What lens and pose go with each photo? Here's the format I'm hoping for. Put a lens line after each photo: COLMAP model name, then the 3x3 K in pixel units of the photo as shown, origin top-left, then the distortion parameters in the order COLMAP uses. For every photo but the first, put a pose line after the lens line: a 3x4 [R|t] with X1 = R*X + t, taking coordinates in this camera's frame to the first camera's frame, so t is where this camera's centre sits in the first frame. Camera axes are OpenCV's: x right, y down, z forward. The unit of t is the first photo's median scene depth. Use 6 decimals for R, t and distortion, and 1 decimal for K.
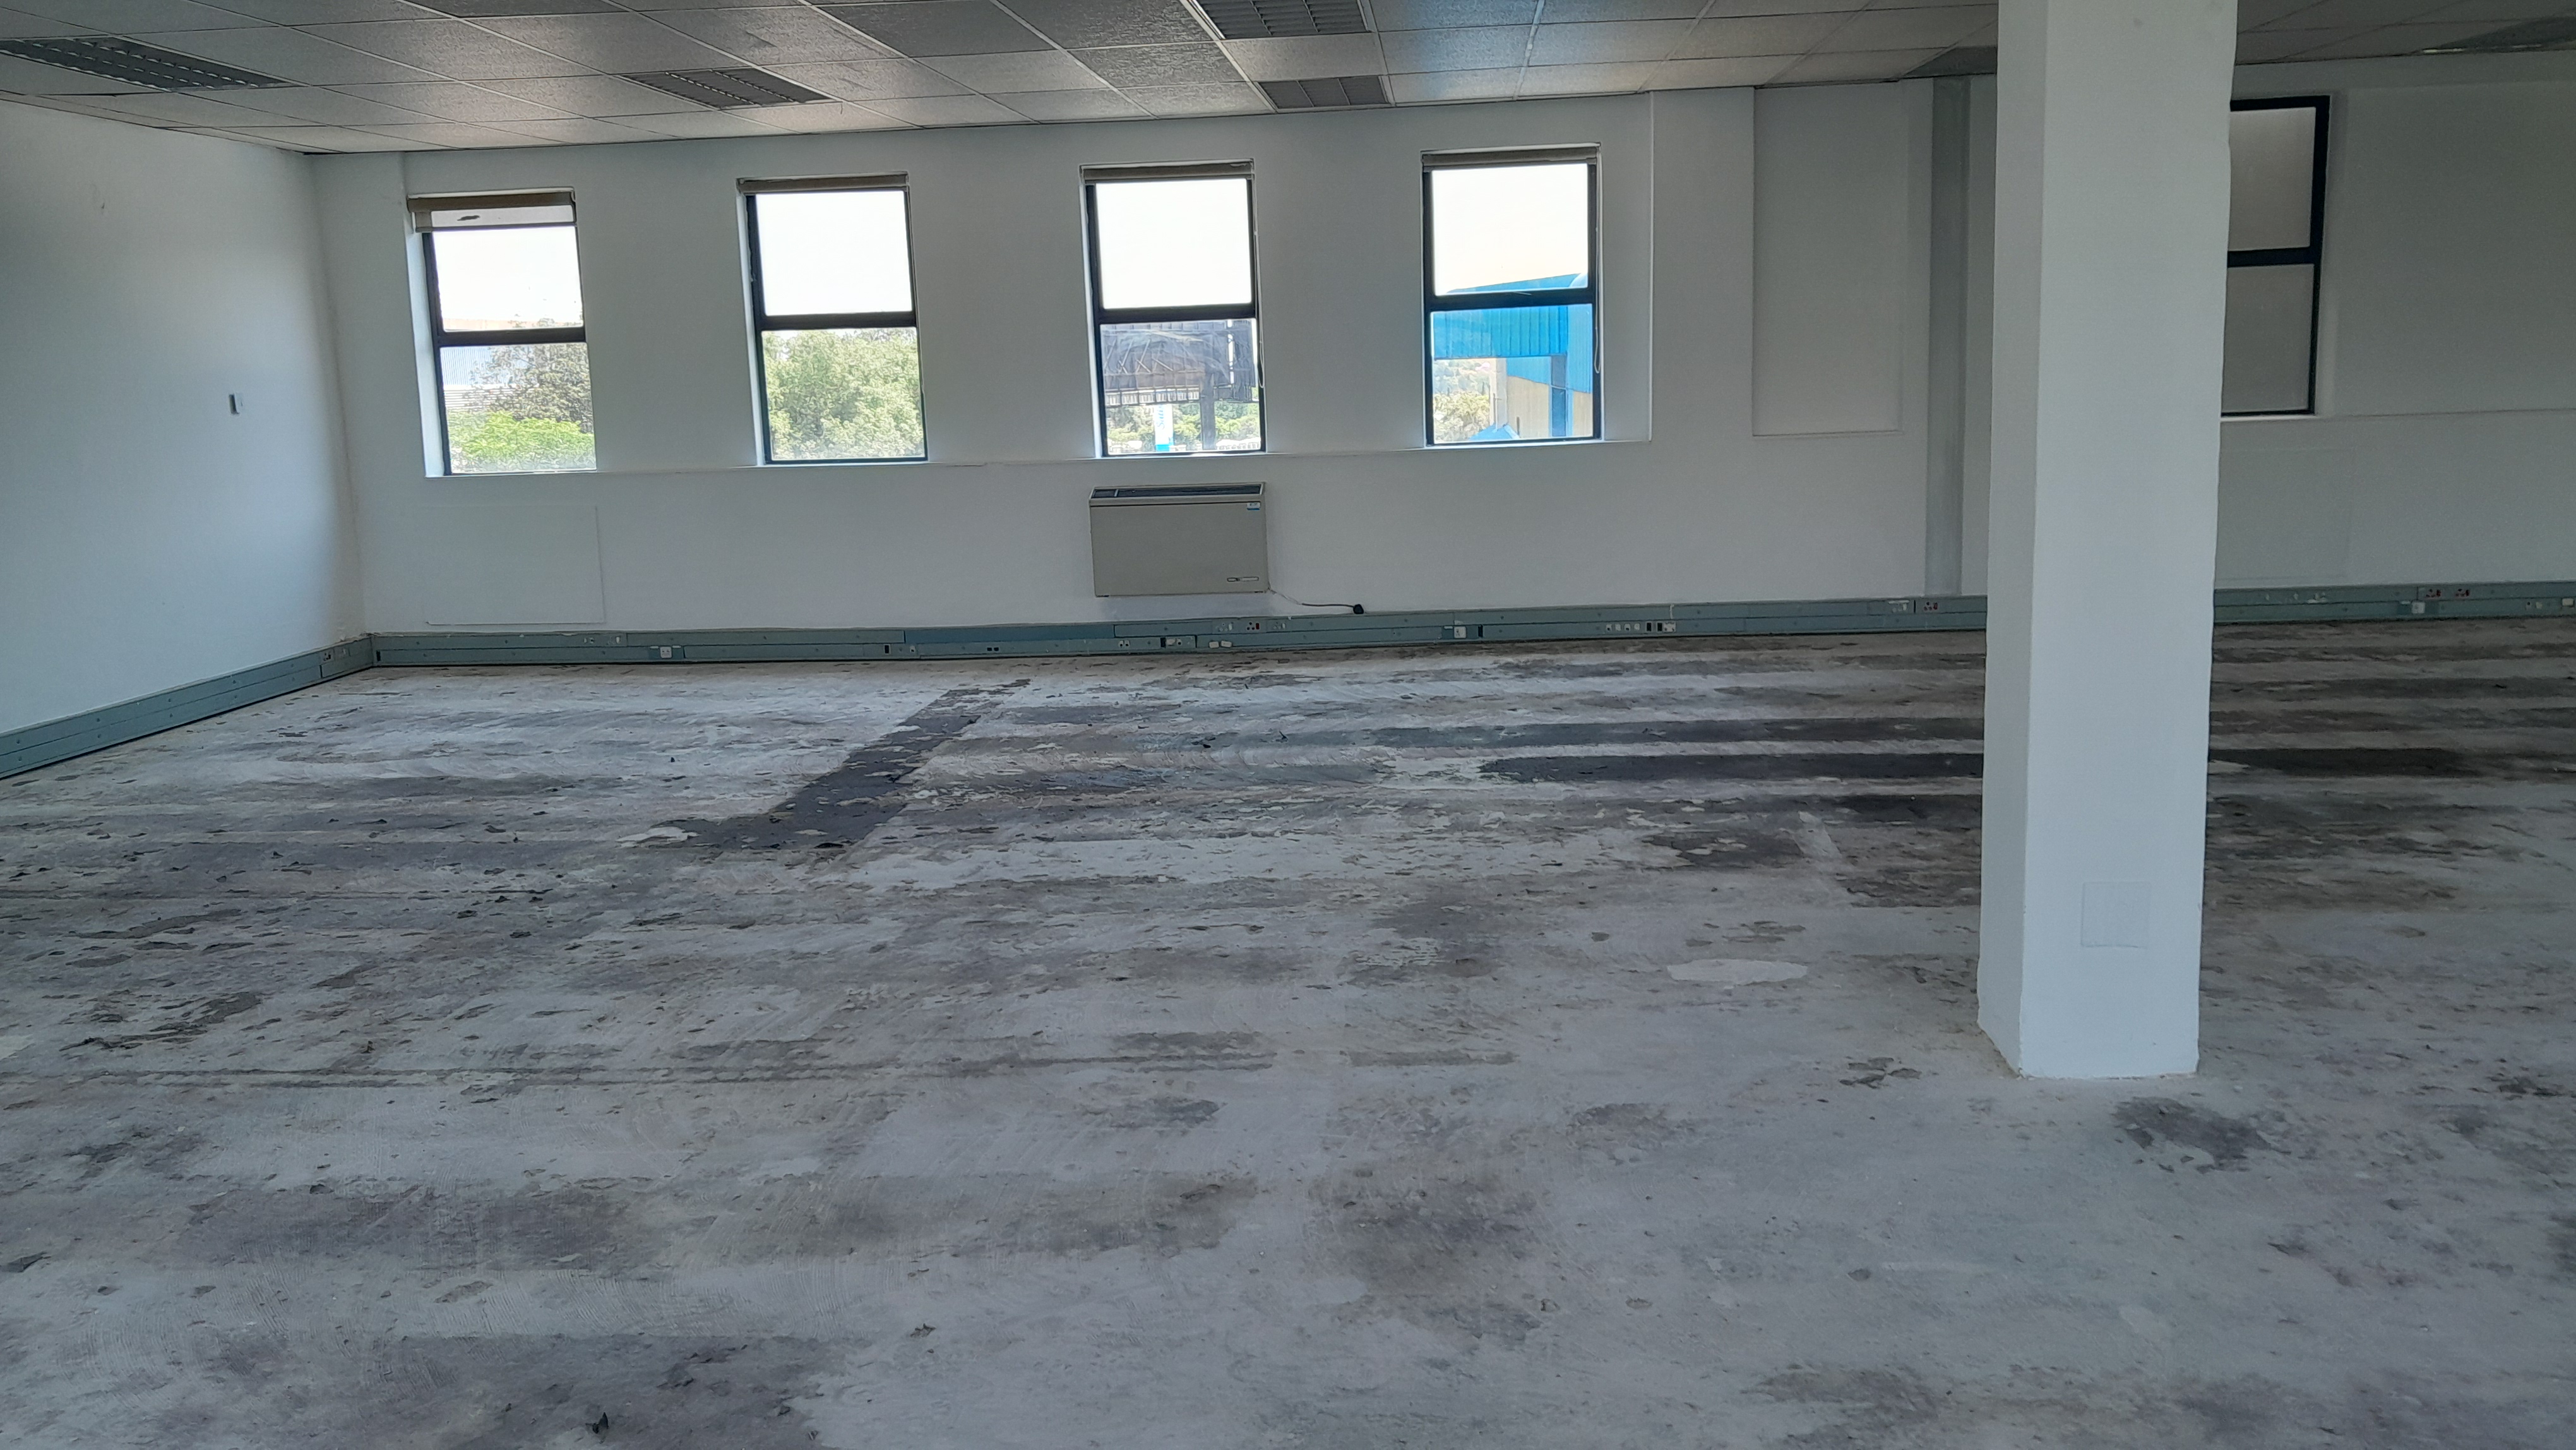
lens RADIAL K [[2017.4, 0, 1278.9], [0, 2017.4, 701.0], [0, 0, 1]] dist [0.057863, -0.087992]
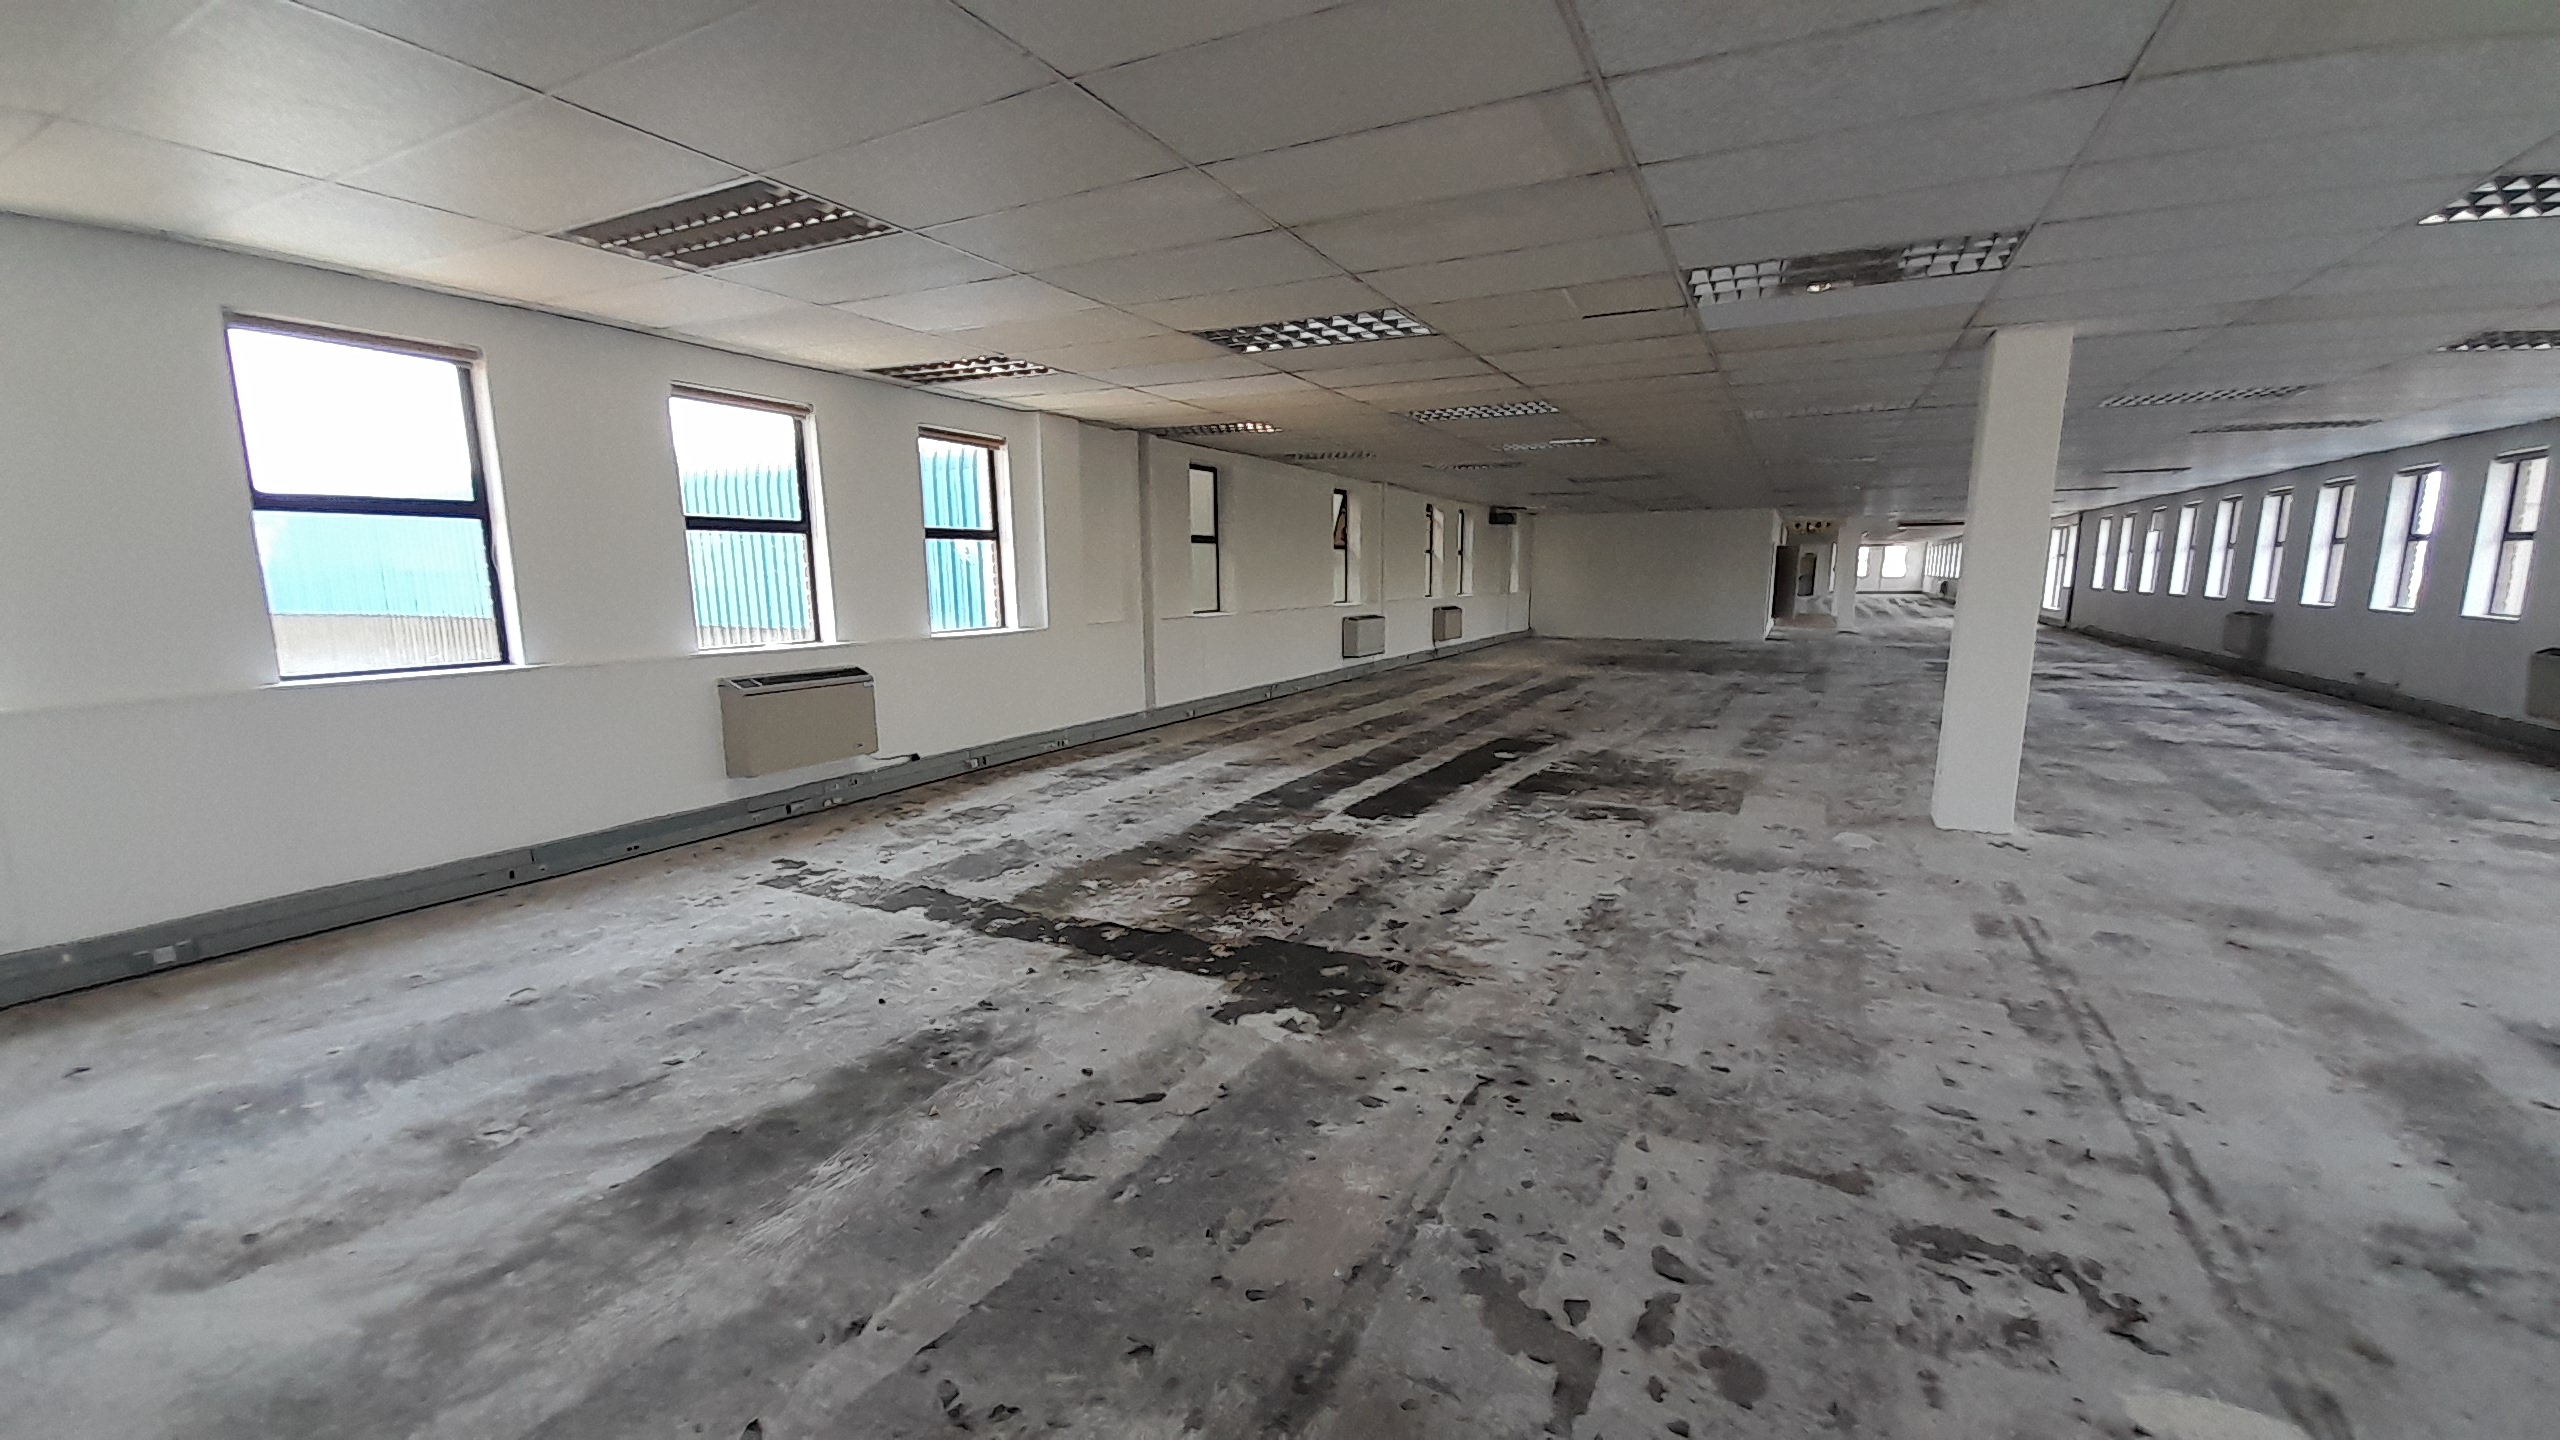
lens RADIAL K [[1012.7, 0, 1282.6], [0, 1012.7, 751.0], [0, 0, 1]] dist [0.018582, -0.014871]
pose [[0.378709, -0.126941, 0.916769, -1.033880], [0.142882, 0.986693, 0.077600, -0.144172], [-0.914420, 0.101602, 0.391807, 1.097504]]
